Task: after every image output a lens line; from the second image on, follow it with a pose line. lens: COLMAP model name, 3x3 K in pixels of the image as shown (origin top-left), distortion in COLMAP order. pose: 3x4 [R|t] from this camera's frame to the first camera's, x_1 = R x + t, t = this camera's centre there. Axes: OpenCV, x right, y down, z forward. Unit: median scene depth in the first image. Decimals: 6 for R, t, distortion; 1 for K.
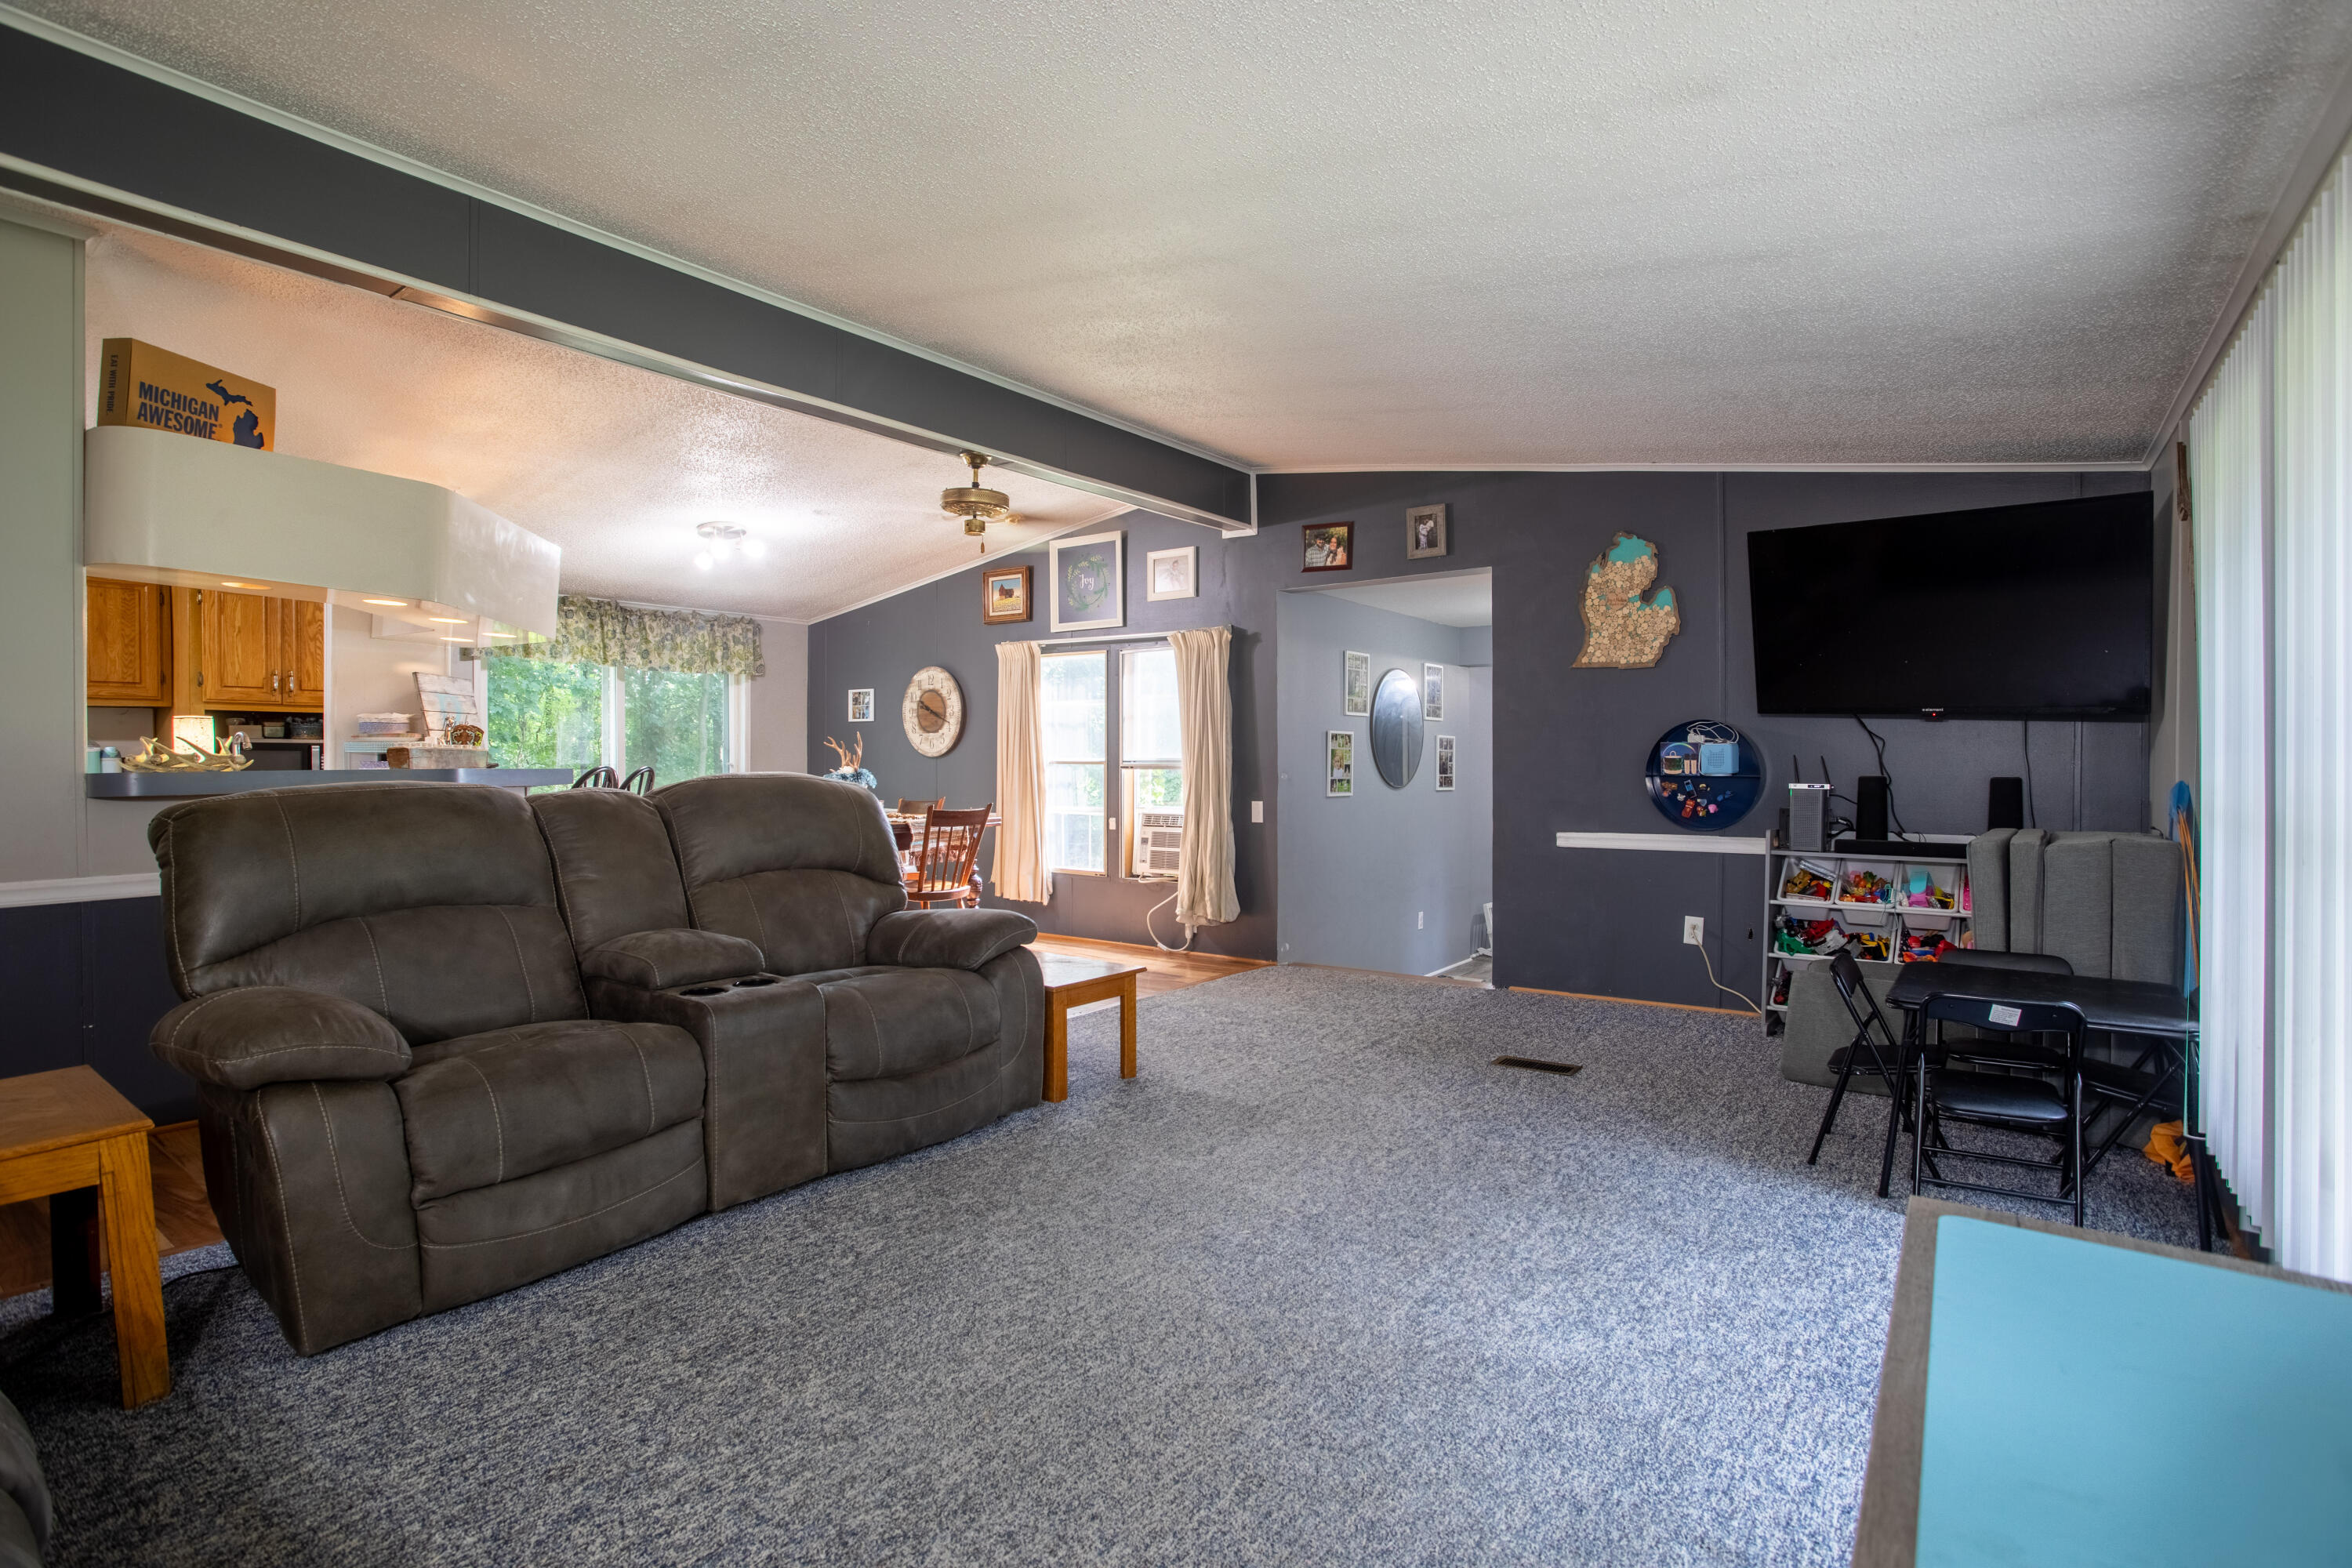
lens RADIAL K [[1144.5, 0, 1170.0], [0, 1144.5, 769.7], [0, 0, 1]] dist [-0.077328, 0.033751]
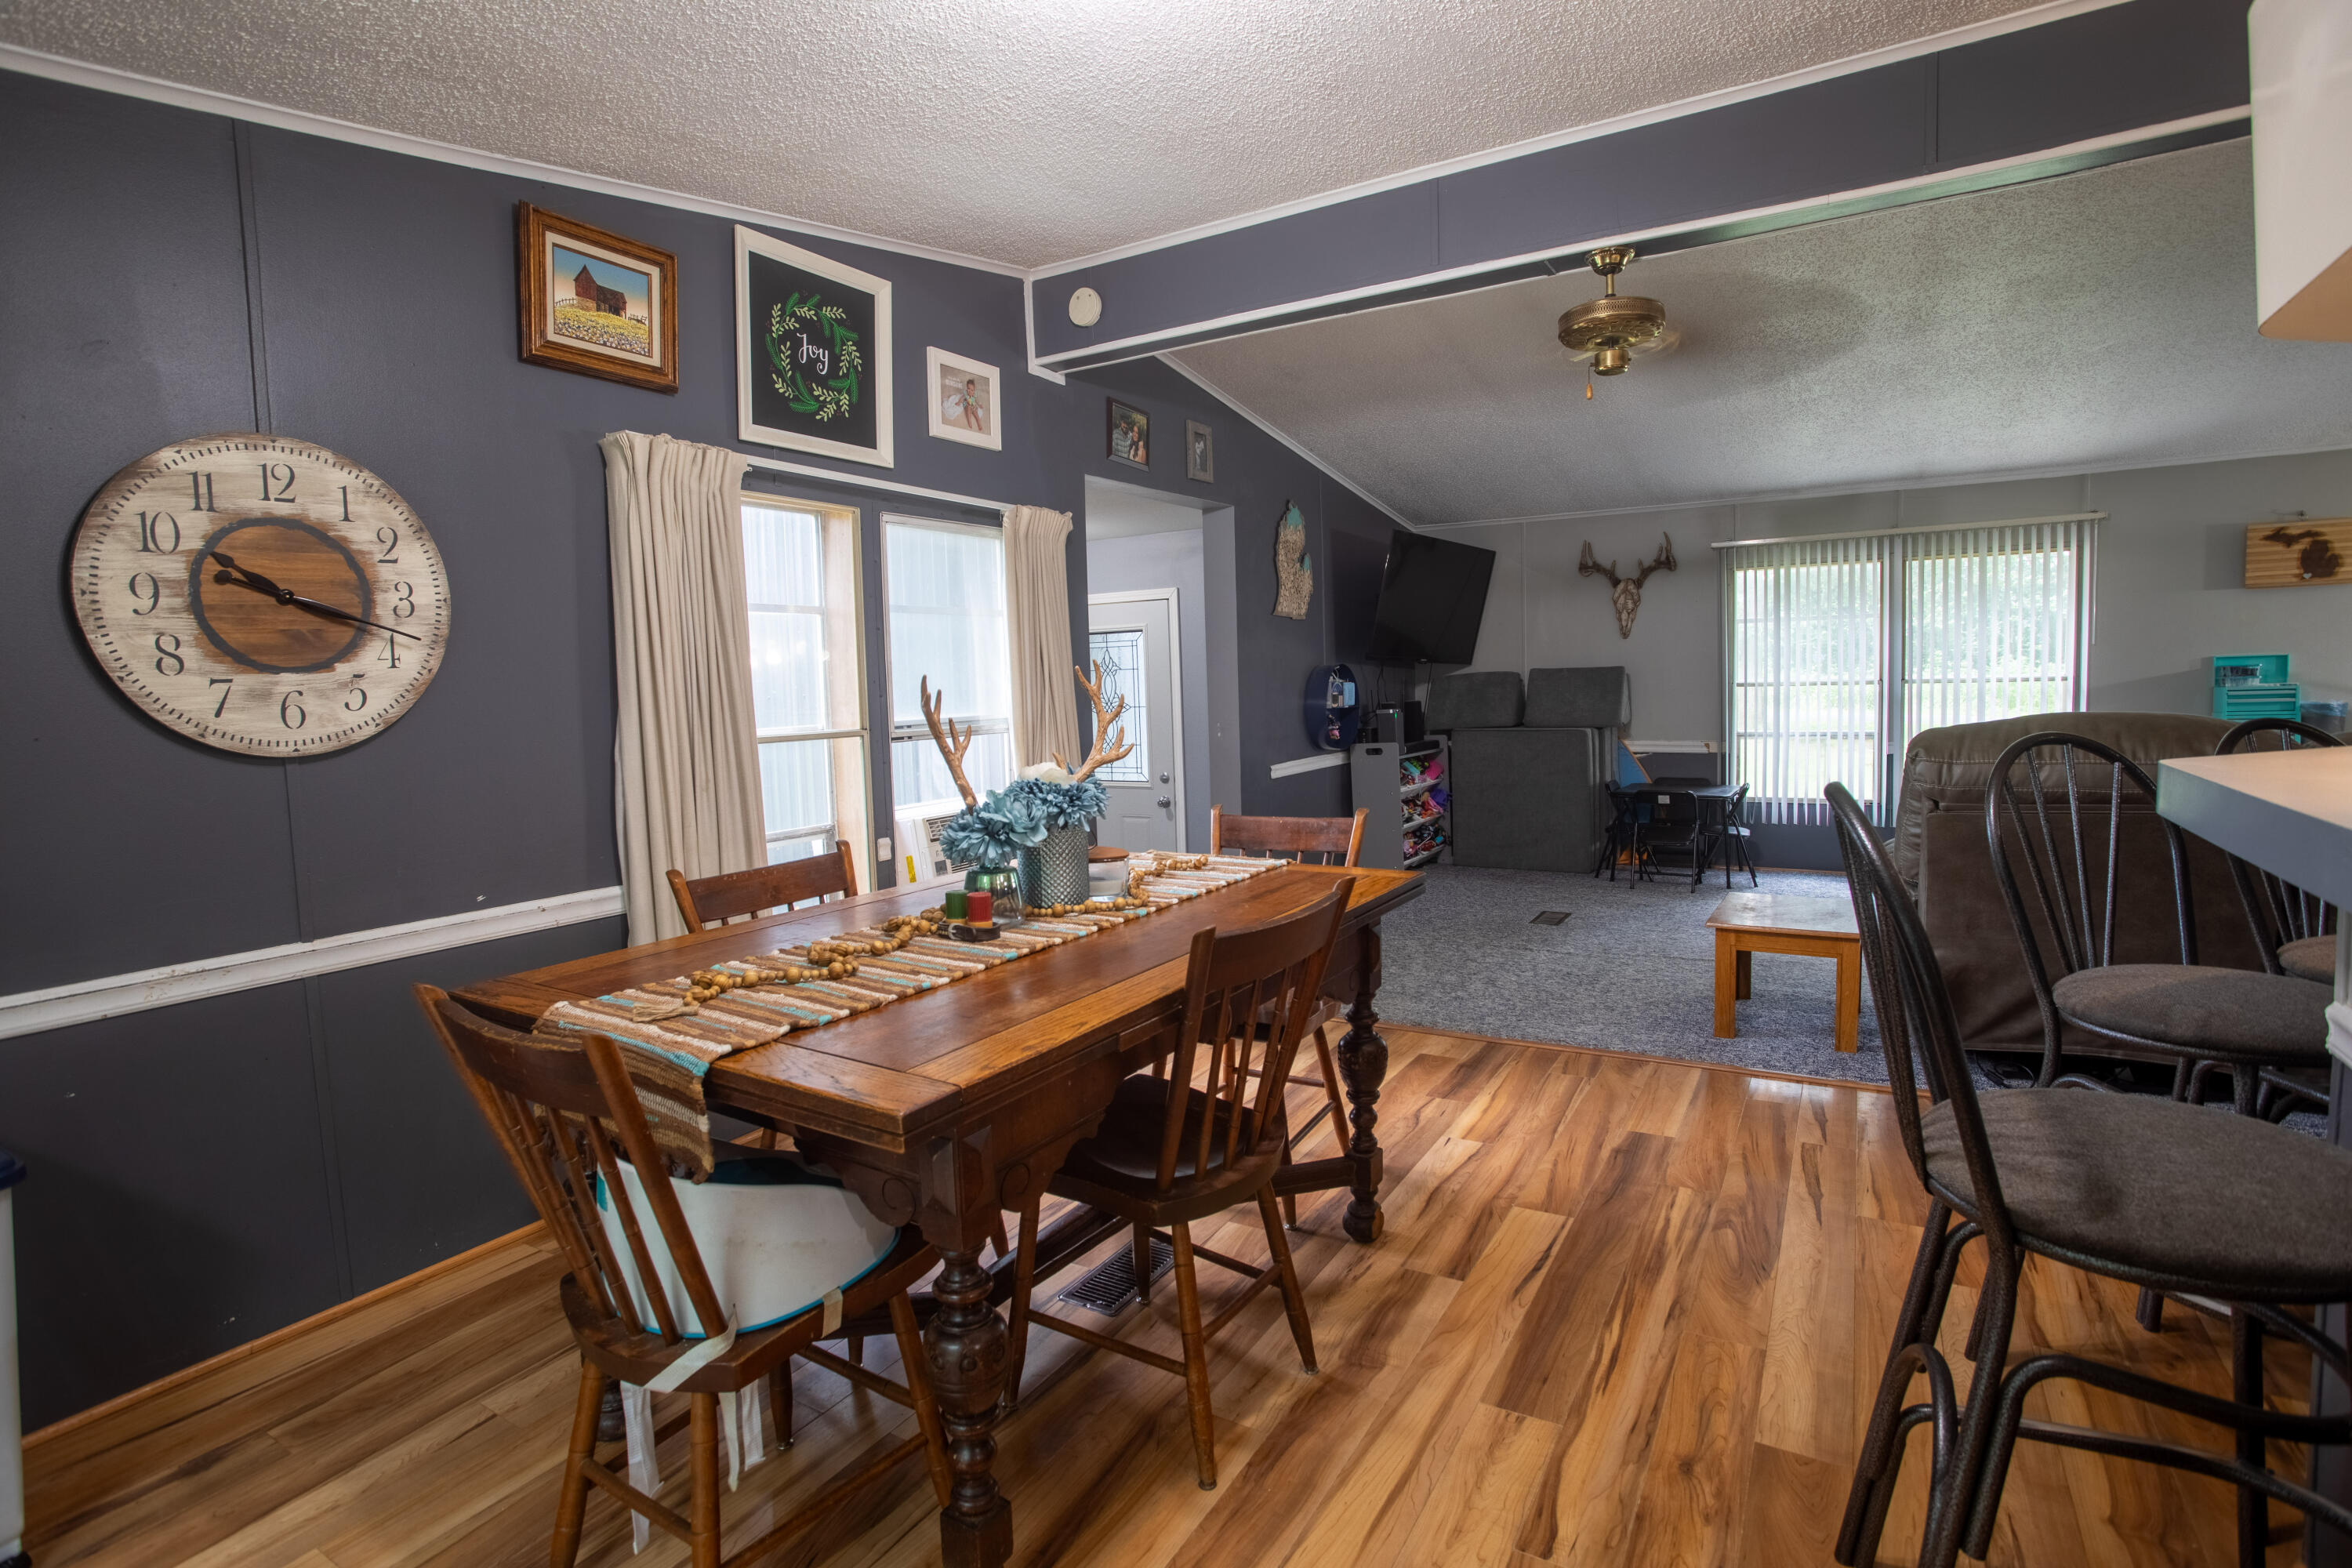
lens RADIAL K [[1144.5, 0, 1170.0], [0, 1144.5, 769.7], [0, 0, 1]] dist [-0.077328, 0.033751]
pose [[-0.088161, -0.074209, 0.993338, -1.174024], [0.040203, 0.996143, 0.077987, -0.048394], [-0.995295, 0.046811, -0.084838, 1.884413]]
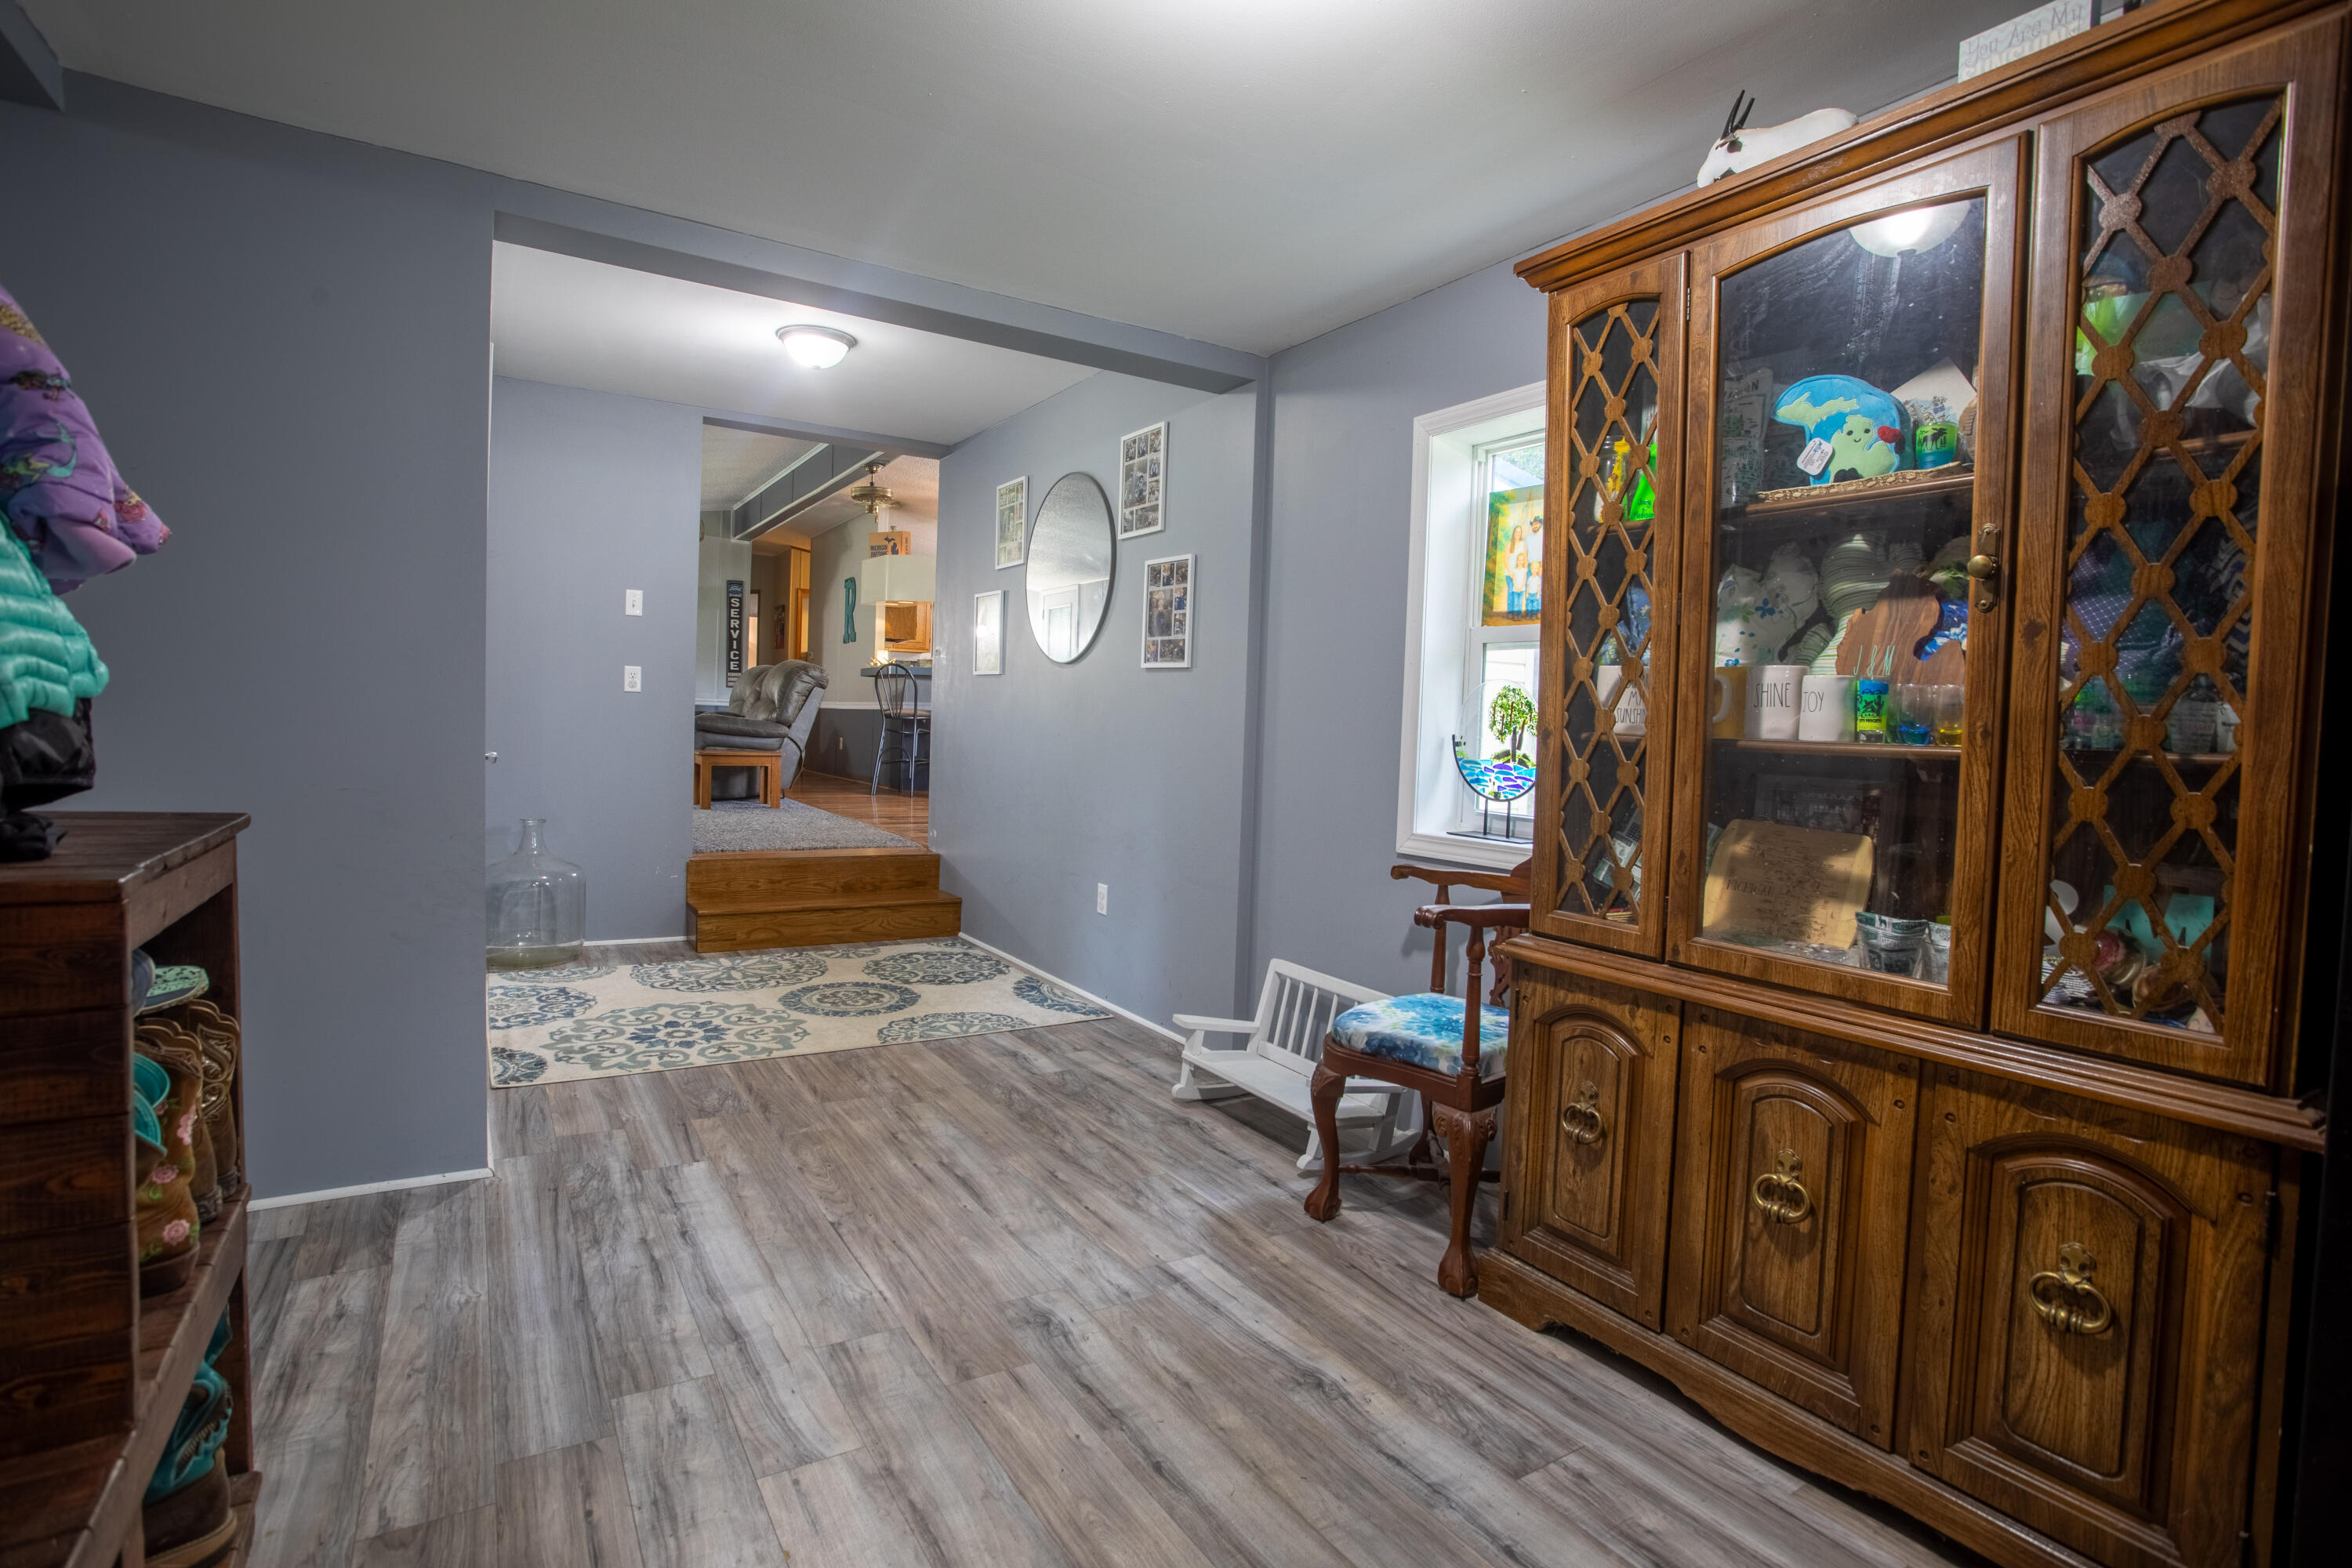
lens RADIAL K [[1144.5, 0, 1170.0], [0, 1144.5, 769.7], [0, 0, 1]] dist [-0.077328, 0.033751]
pose [[-0.374317, 0.030411, -0.926802, 1.700685], [-0.040486, 0.997973, 0.049098, 0.090385], [0.926417, 0.055901, -0.372327, 2.885514]]
